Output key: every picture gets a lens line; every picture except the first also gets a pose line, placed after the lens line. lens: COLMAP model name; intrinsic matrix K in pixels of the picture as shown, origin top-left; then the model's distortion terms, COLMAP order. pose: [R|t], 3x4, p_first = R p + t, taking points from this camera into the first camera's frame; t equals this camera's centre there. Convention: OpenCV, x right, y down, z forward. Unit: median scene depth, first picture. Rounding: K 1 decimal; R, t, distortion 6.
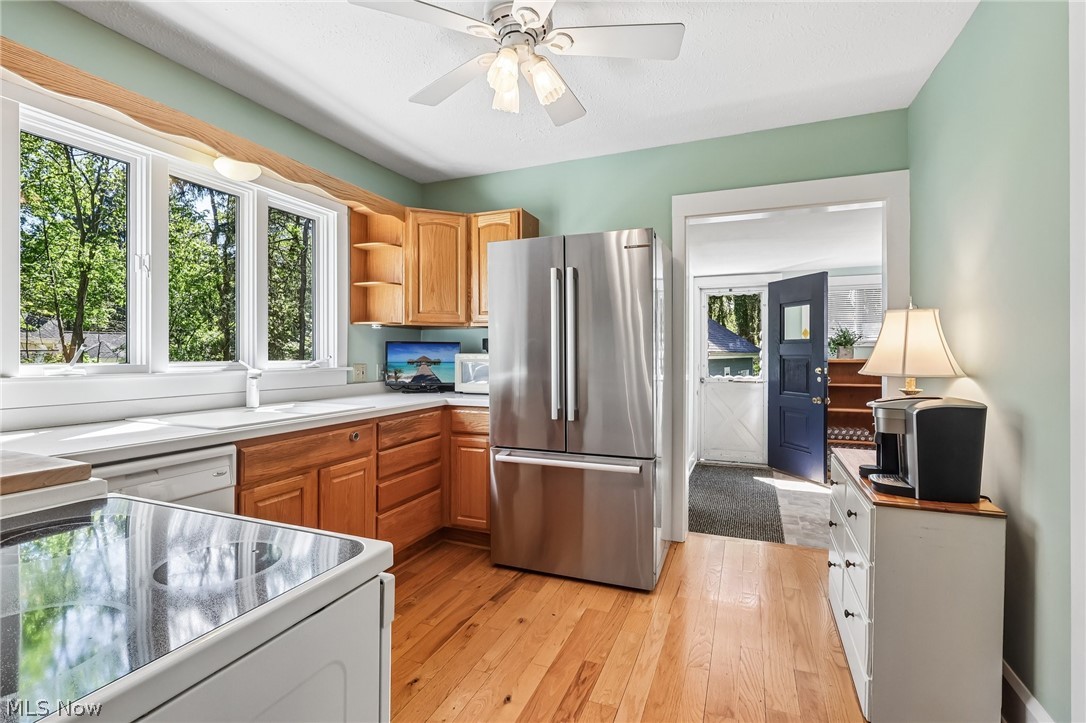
lens RADIAL K [[519.4, 0, 537.8], [0, 519.4, 353.4], [0, 0, 1]] dist [0.003569, -0.000093]
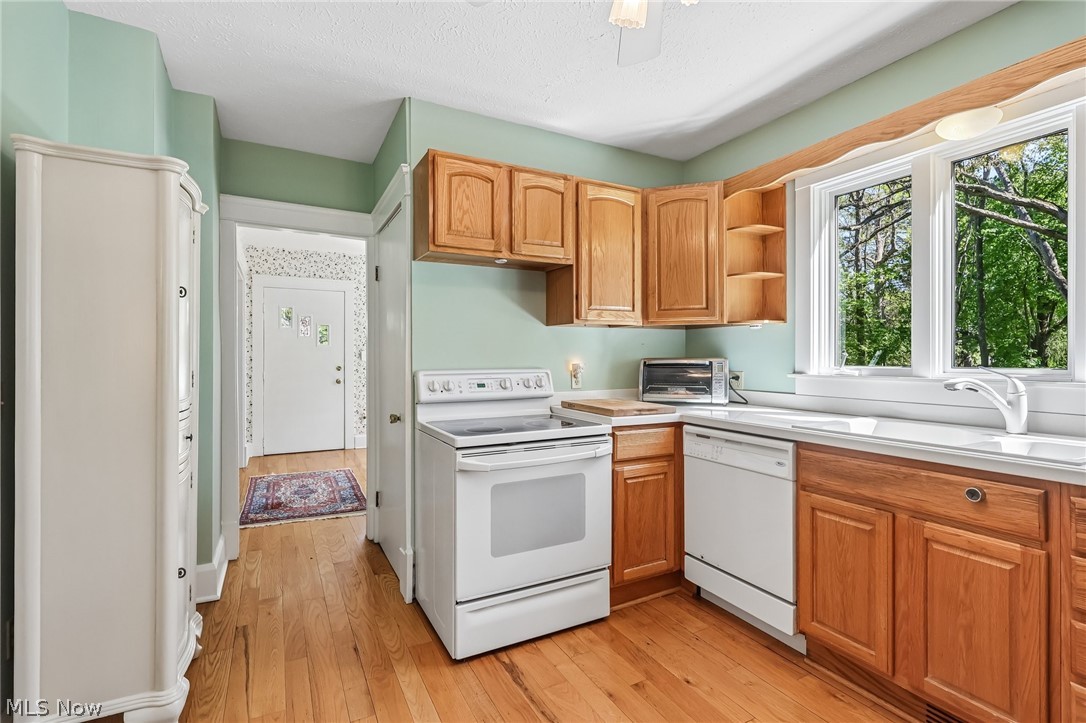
lens RADIAL K [[519.4, 0, 531.3], [0, 519.4, 360.8], [0, 0, 1]] dist [0.003569, -0.000093]
pose [[-0.671664, 0.008648, -0.740806, 0.538997], [0.003991, 0.999960, 0.008054, -0.004972], [0.740845, 0.002453, -0.671671, 1.233370]]
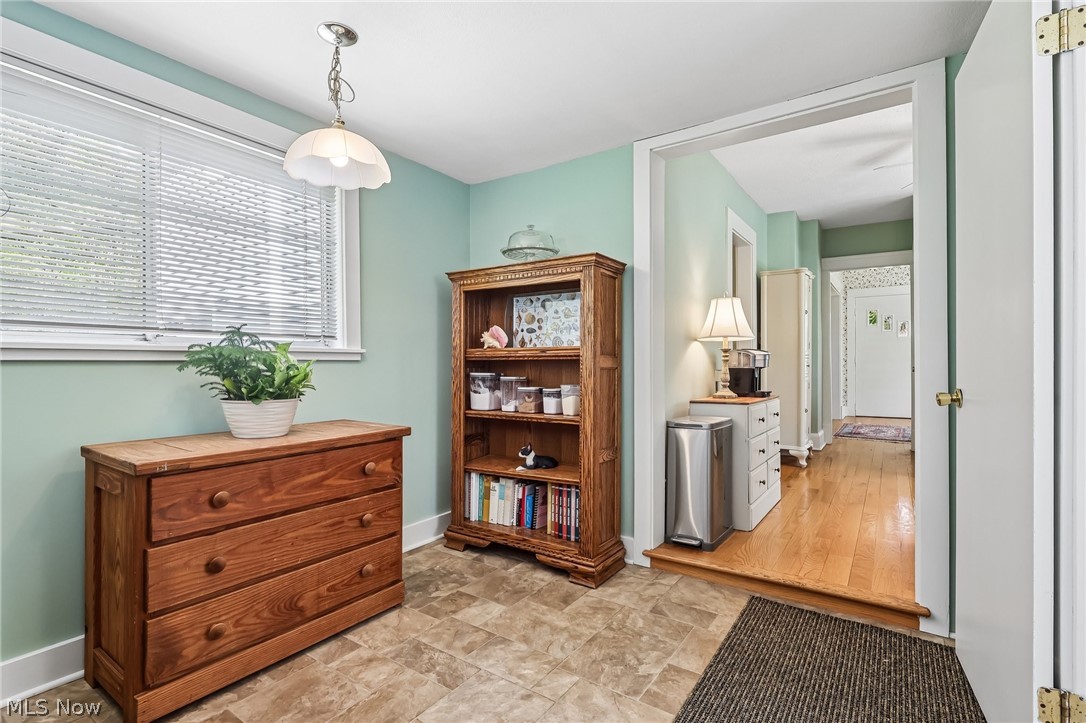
lens RADIAL K [[519.4, 0, 522.3], [0, 519.4, 362.3], [0, 0, 1]] dist [0.003569, -0.000093]
pose [[-0.971349, 0.008432, 0.237509, 0.887481], [0.007626, 0.999962, -0.004309, 0.089020], [-0.237536, -0.002375, -0.971376, 2.489806]]
